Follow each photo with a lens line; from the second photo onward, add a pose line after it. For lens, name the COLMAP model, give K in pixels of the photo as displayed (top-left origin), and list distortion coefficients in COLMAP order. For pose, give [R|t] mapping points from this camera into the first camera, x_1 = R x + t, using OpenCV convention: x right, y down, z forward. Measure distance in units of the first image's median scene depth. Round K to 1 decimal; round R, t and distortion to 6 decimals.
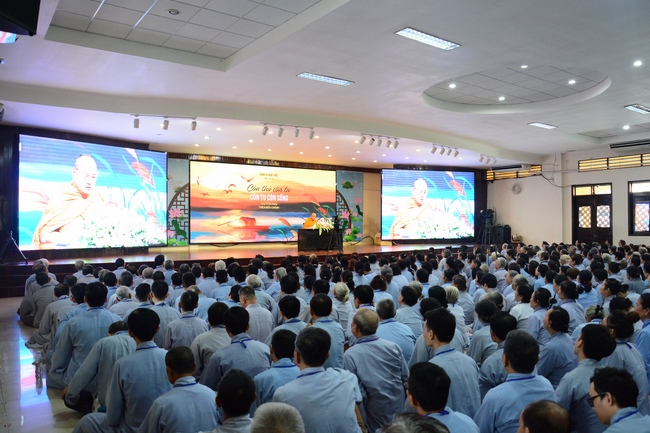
lens RADIAL K [[510.4, 0, 329.4], [0, 510.4, 221.3], [0, 0, 1]] dist [-0.081632, 0.027882]
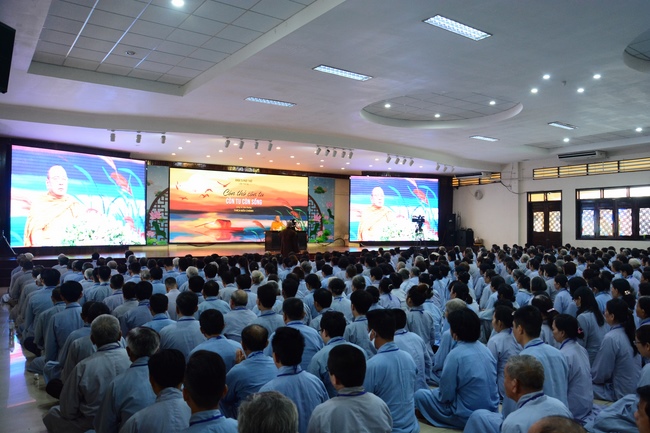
lens RADIAL K [[510.4, 0, 323.1], [0, 510.4, 220.7], [0, 0, 1]] dist [-0.081632, 0.027882]
pose [[0.999831, 0.008701, -0.016213, 0.076027], [-0.008777, 0.999951, -0.004627, -0.002447], [0.016172, 0.004768, 0.999858, -0.089569]]
